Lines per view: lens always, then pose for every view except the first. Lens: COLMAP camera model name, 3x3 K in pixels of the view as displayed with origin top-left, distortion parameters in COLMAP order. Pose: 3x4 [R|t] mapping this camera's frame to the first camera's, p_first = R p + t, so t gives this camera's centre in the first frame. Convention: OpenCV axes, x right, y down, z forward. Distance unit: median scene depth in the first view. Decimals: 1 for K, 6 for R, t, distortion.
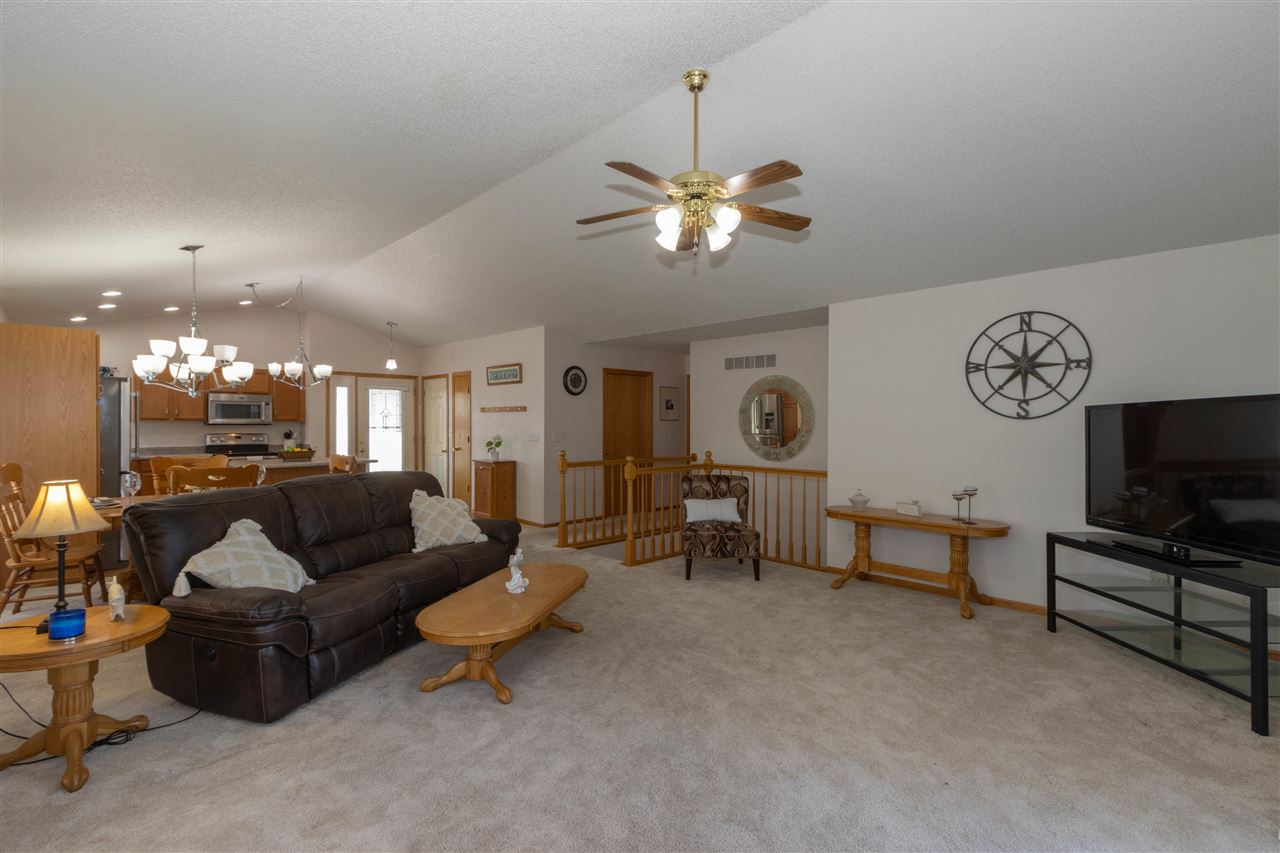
lens RADIAL K [[584.9, 0, 643.3], [0, 584.9, 424.9], [0, 0, 1]] dist [0.002241, -0.000045]
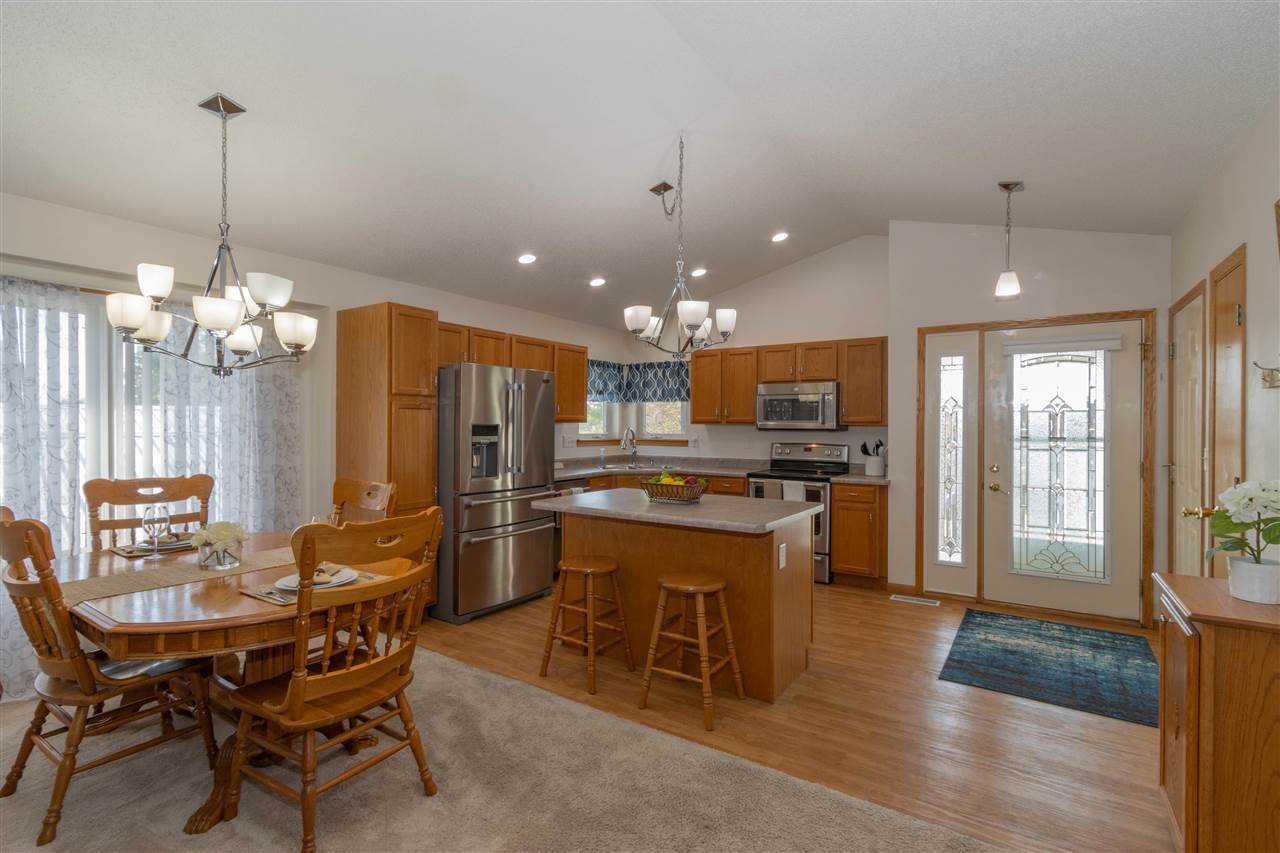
lens RADIAL K [[584.9, 0, 639.6], [0, 584.9, 427.3], [0, 0, 1]] dist [0.002241, -0.000045]
pose [[0.201112, 0.003334, -0.979563, -0.085886], [-0.009215, 0.999956, 0.001511, -0.002899], [0.979525, 0.008723, 0.201134, 0.692575]]
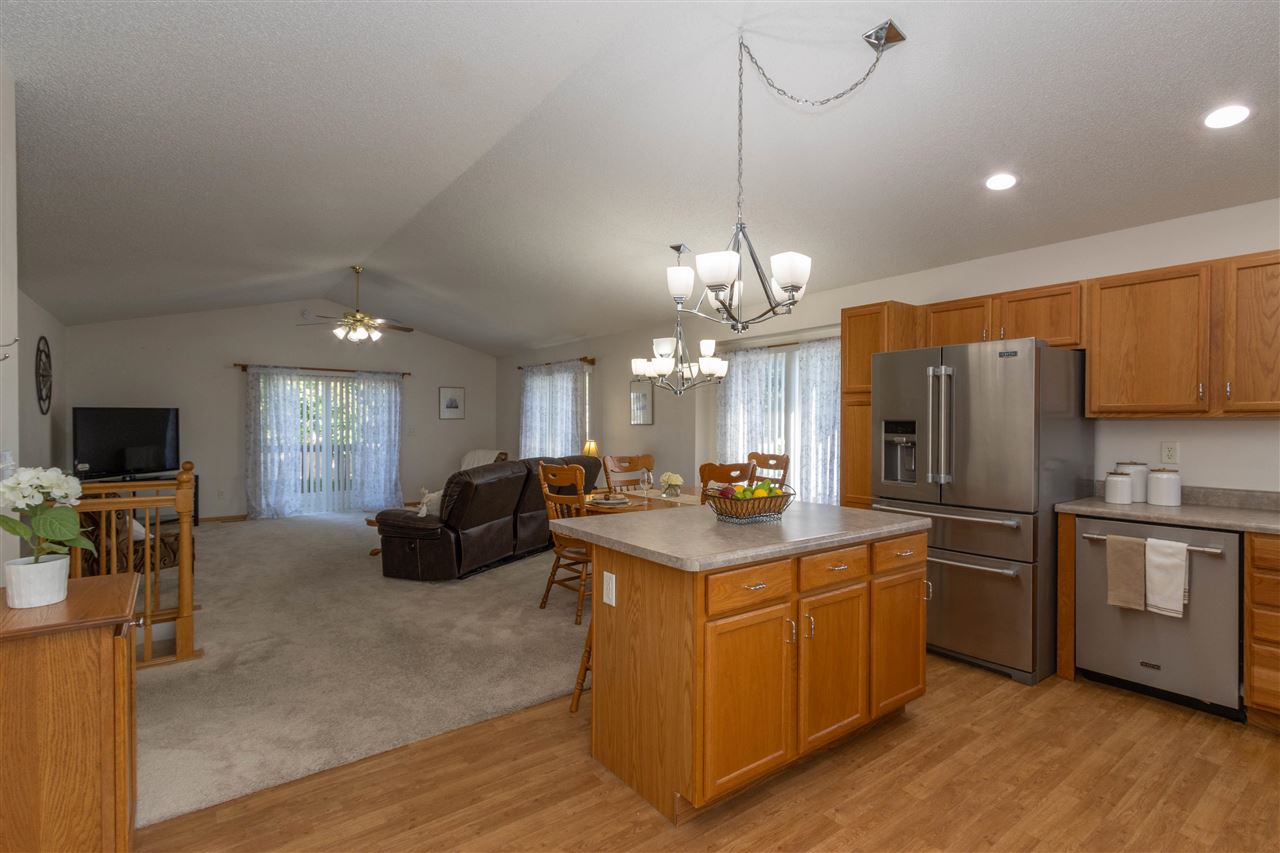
lens RADIAL K [[584.9, 0, 632.1], [0, 584.9, 428.5], [0, 0, 1]] dist [0.002241, -0.000045]
pose [[-0.993128, -0.006088, 0.116876, -0.440484], [-0.004356, 0.999877, 0.015063, -0.002815], [-0.116953, 0.014450, -0.993032, 1.094656]]
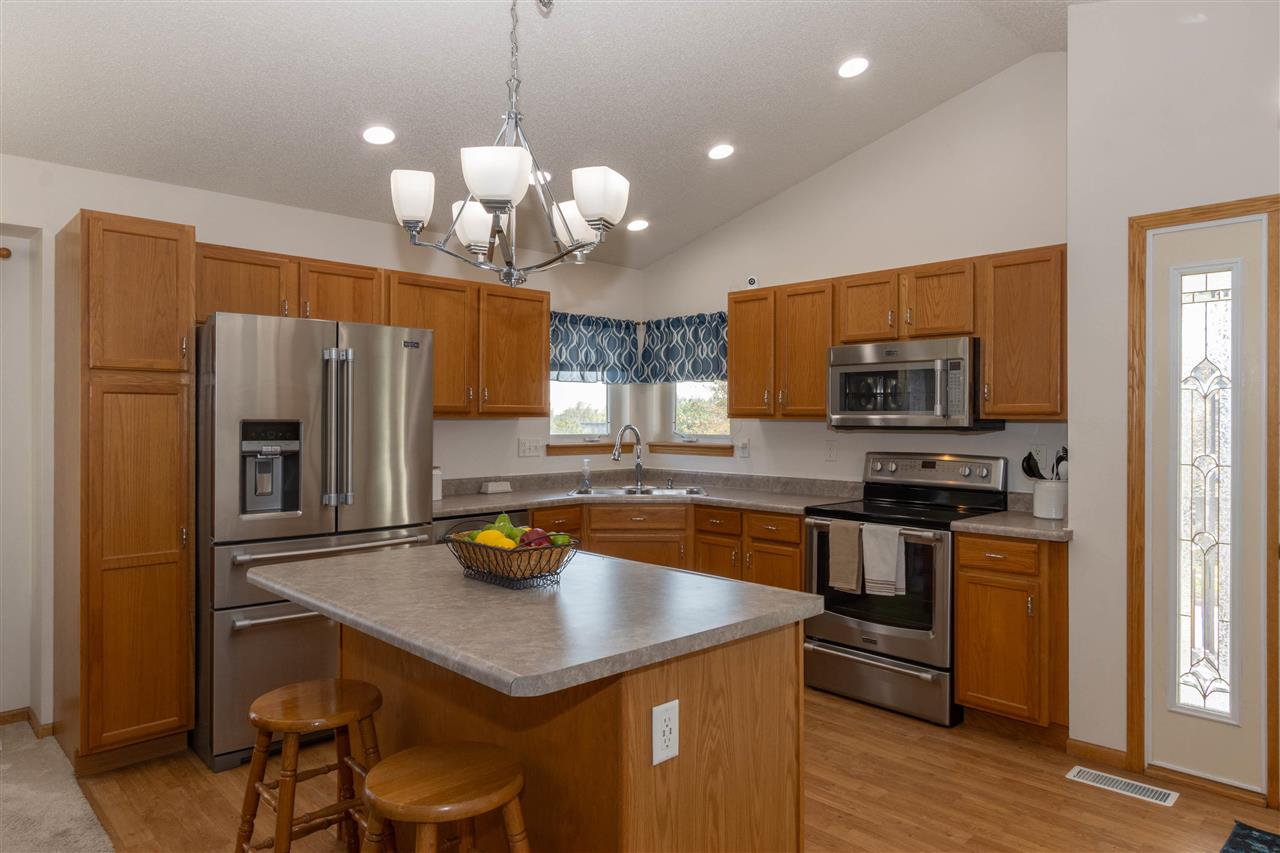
lens RADIAL K [[788.4, 0, 638.1], [0, 788.4, 419.7], [0, 0, 1]] dist [0.000377, 0.000072]
pose [[-0.008315, -0.002051, -0.999963, -0.212674], [-0.007079, 0.999973, -0.001992, -0.003894], [0.999940, 0.007063, -0.008330, 0.839587]]
